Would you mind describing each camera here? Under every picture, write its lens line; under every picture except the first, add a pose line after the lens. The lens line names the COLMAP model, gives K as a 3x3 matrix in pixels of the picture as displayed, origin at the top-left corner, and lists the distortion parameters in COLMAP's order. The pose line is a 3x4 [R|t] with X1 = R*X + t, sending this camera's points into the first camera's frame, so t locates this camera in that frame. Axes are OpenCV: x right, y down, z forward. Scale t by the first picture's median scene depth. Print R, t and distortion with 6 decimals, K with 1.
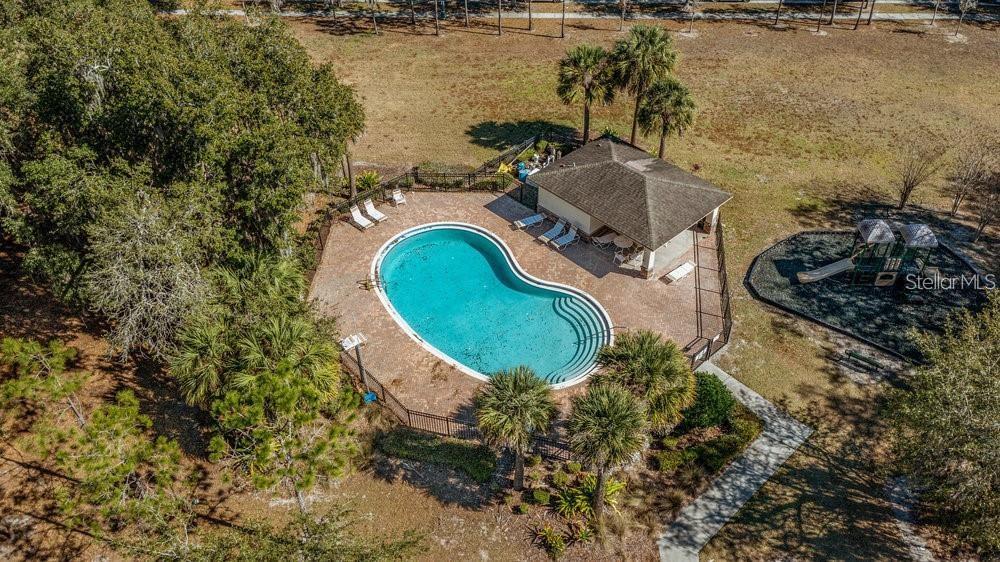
lens RADIAL K [[805.1, 0, 500.9], [0, 805.1, 281.8], [0, 0, 1]] dist [0.002056, -0.000081]
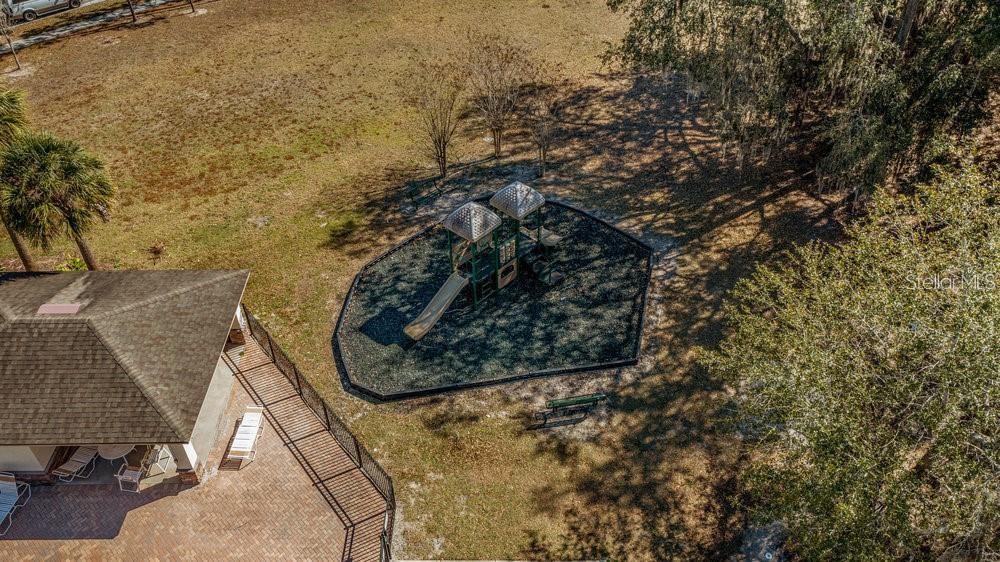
lens RADIAL K [[805.1, 0, 500.7], [0, 805.1, 279.0], [0, 0, 1]] dist [0.002056, -0.000081]
pose [[0.680776, -0.476563, 0.556266, 0.081726], [0.489019, 0.861089, 0.139234, -0.093716], [-0.545348, 0.177237, 0.819257, 0.414279]]
